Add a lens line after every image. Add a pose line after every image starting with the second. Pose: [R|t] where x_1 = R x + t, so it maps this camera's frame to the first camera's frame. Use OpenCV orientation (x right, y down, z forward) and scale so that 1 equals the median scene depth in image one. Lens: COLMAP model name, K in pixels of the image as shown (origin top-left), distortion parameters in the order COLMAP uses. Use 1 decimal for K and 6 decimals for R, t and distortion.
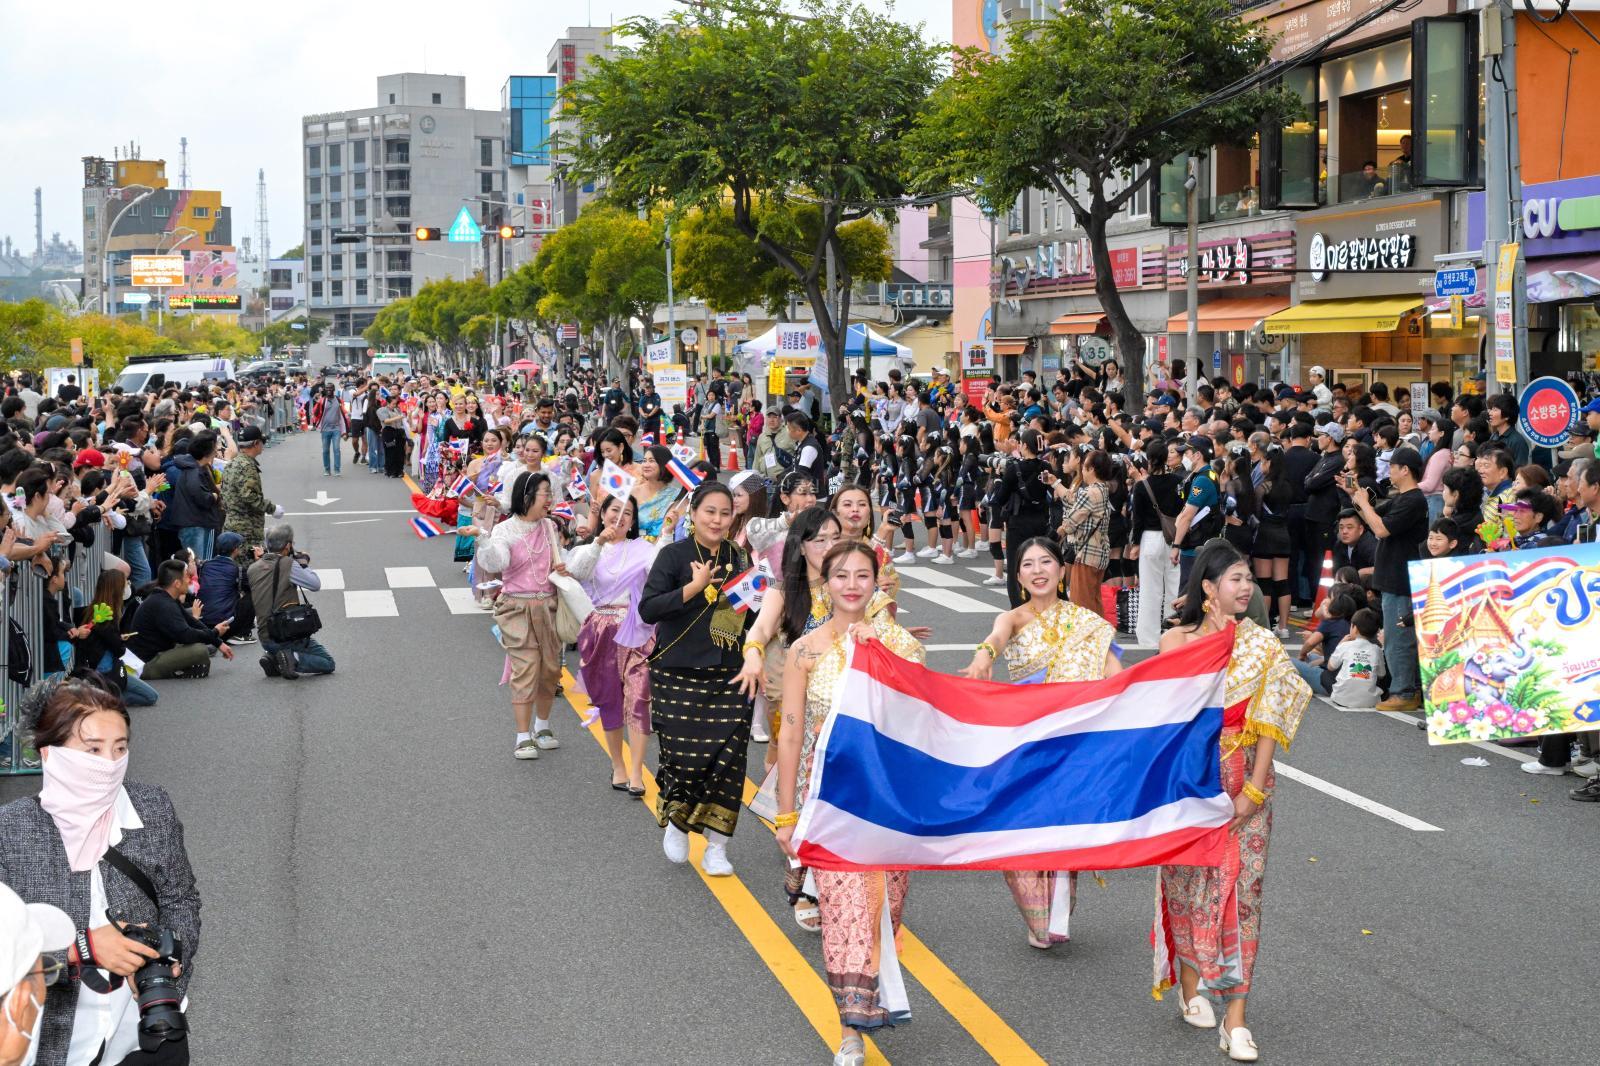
lens RADIAL K [[2994.5, 0, 815.6], [0, 2994.5, 555.1], [0, 0, 1]] dist [-0.003857, 0.011006]
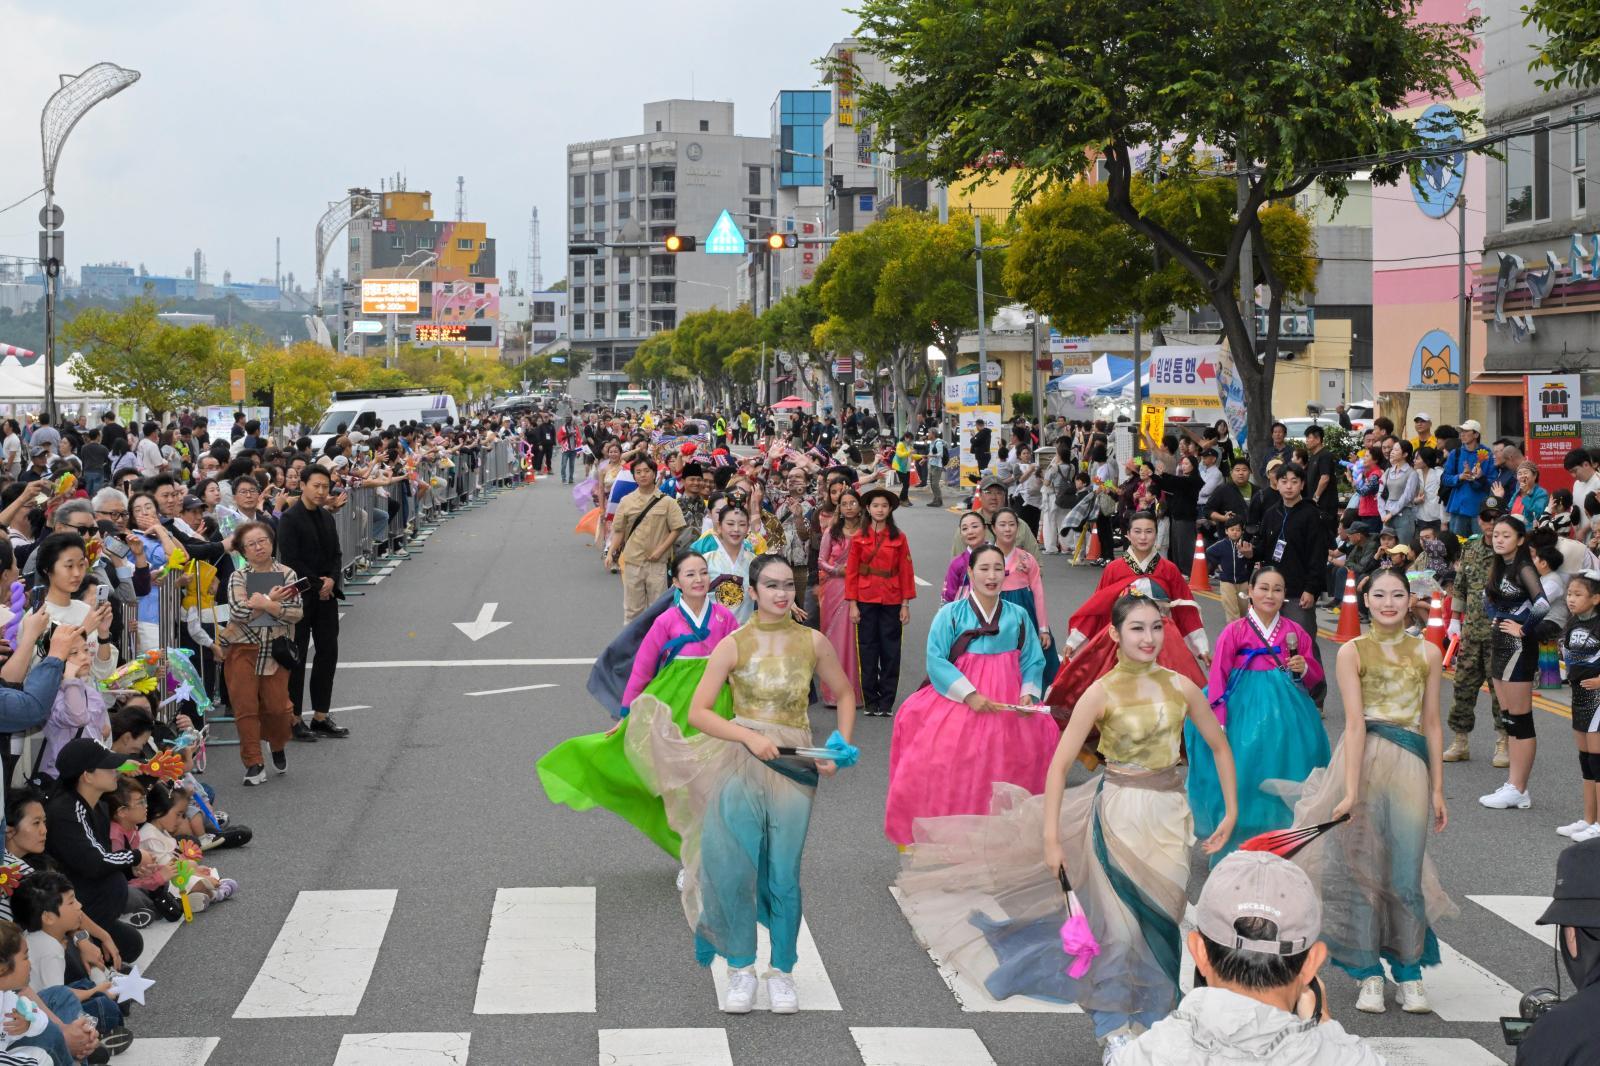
lens RADIAL K [[2925.1, 0, 655.8], [0, 2925.1, 378.5], [0, 0, 1]] dist [-0.049847, 0.306290]
pose [[0.989839, 0.004431, -0.142124, -0.020221], [-0.014484, 0.997457, -0.069780, -0.013326], [0.141454, 0.071130, 0.987386, 0.192321]]
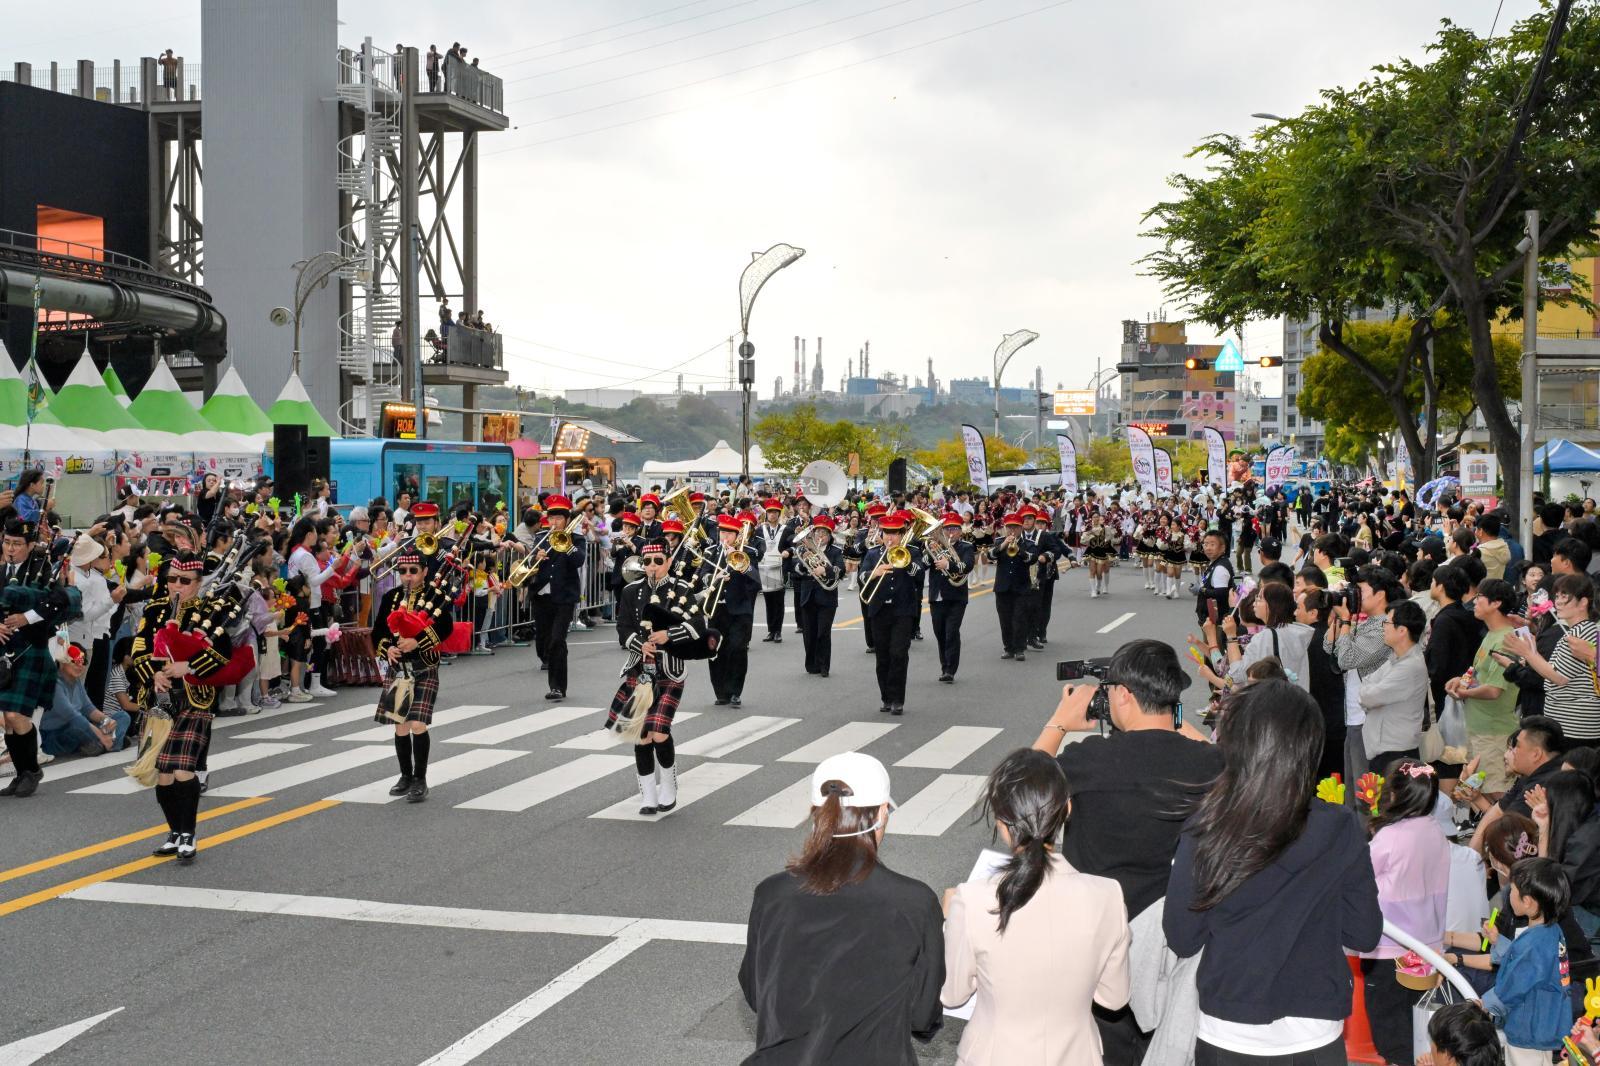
lens RADIAL K [[2247.4, 0, 845.0], [0, 2247.4, 531.3], [0, 0, 1]] dist [0.017133, 0.085736]
pose [[0.923012, 0.017992, -0.384351, 0.067712], [-0.033777, 0.998839, -0.034357, -0.009211], [0.383286, 0.044694, 0.922548, 0.148933]]
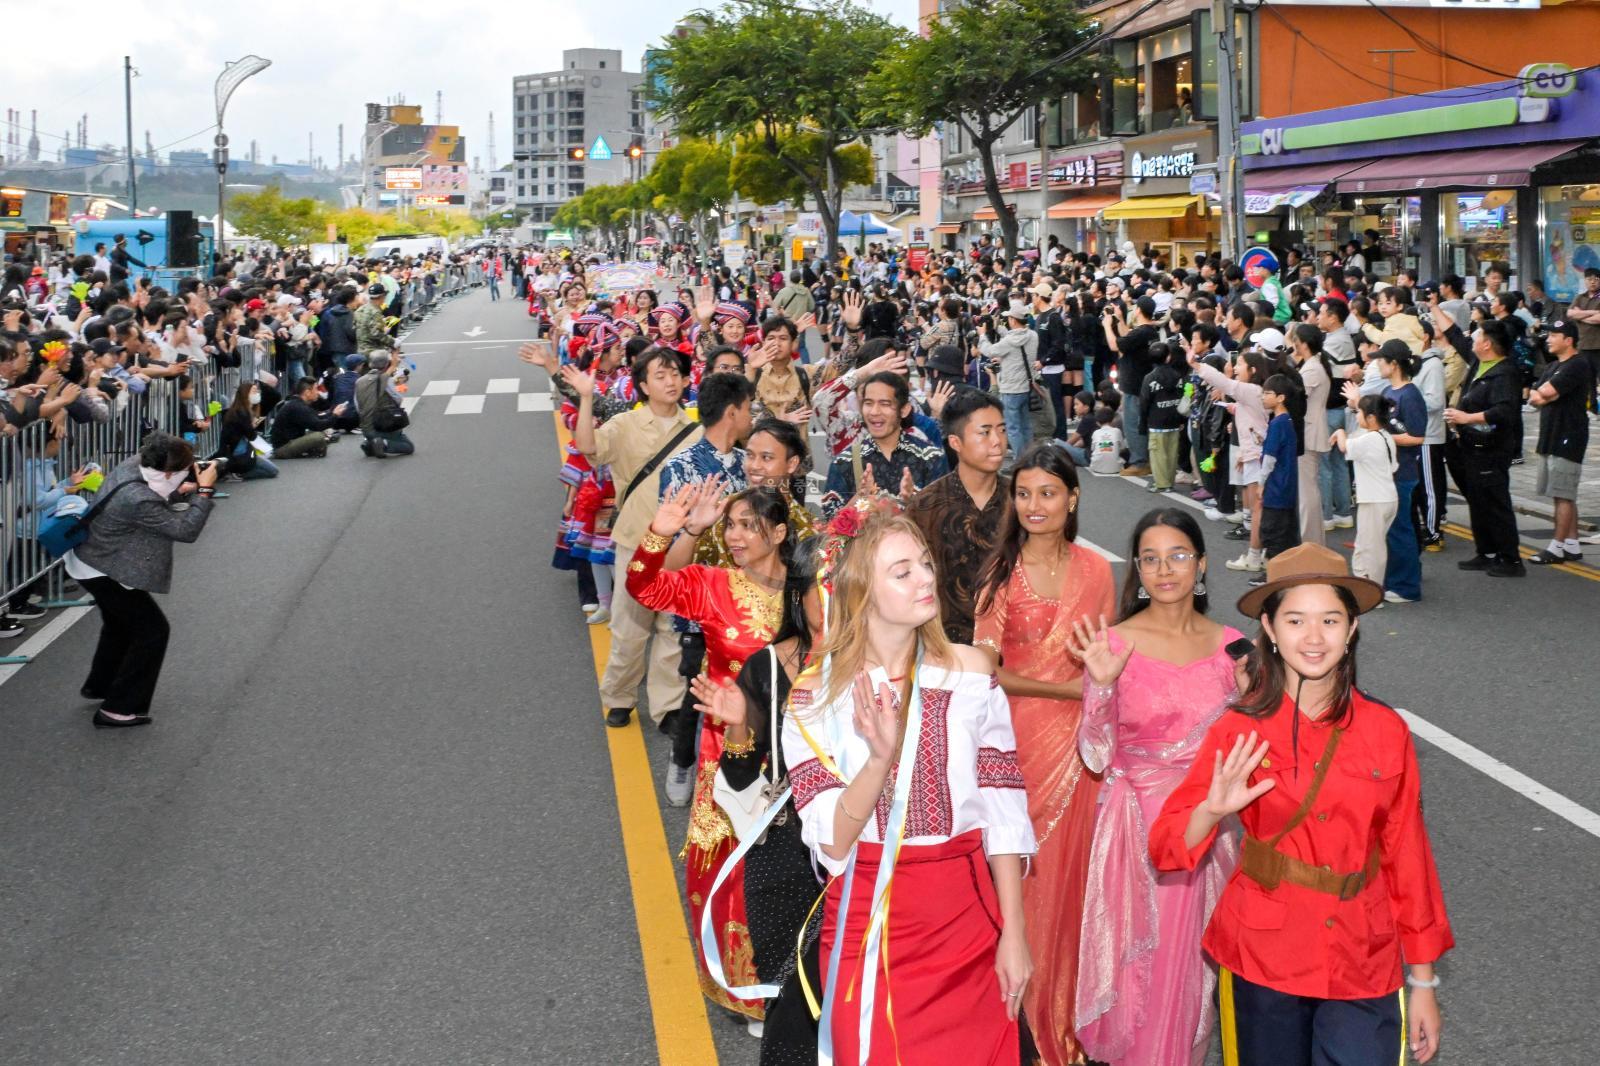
lens RADIAL K [[1987.3, 0, 931.2], [0, 1987.3, 213.5], [0, 0, 1]] dist [-0.000137, 0.003095]
pose [[0.999421, -0.001759, 0.033990, 0.013016], [0.004372, 0.997025, -0.076958, -0.000277], [-0.033754, 0.077062, 0.996455, 0.005821]]
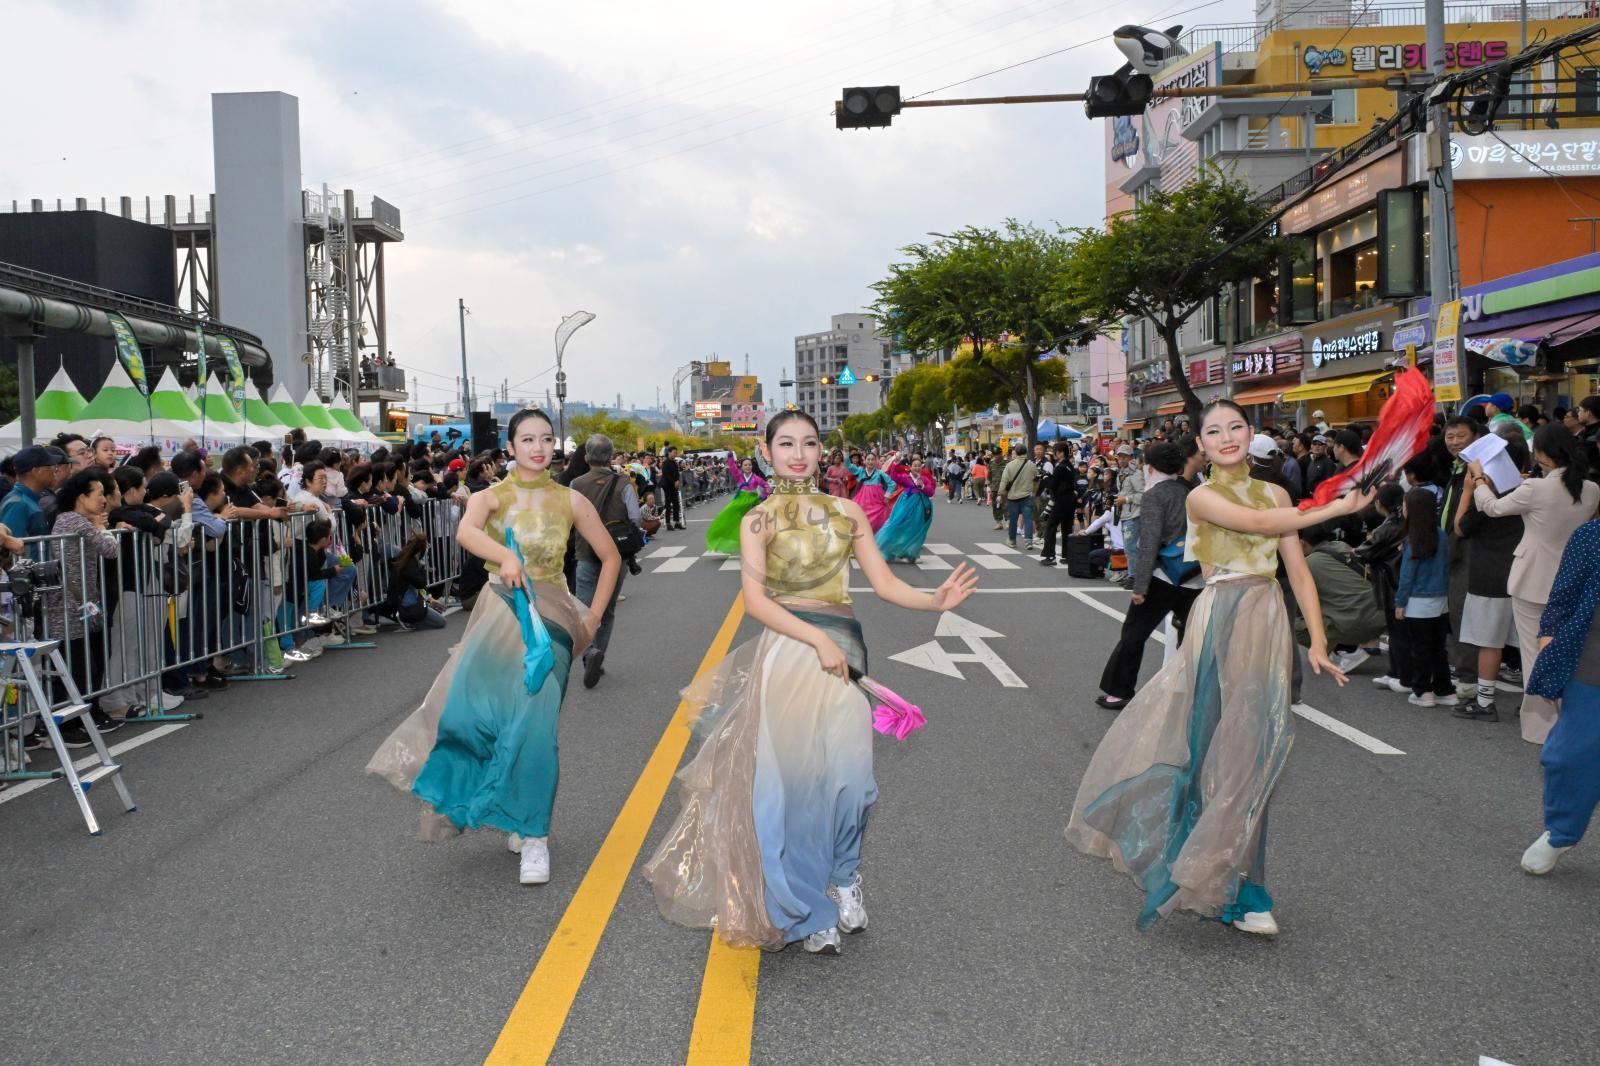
lens RADIAL K [[1477.5, 0, 744.6], [0, 1477.5, 510.5], [0, 0, 1]] dist [-0.001272, 0.004976]
pose [[0.977047, -0.011796, -0.212695, 0.015041], [0.005209, 0.999490, -0.031503, 0.003477], [0.212958, 0.029672, 0.976611, 0.070346]]
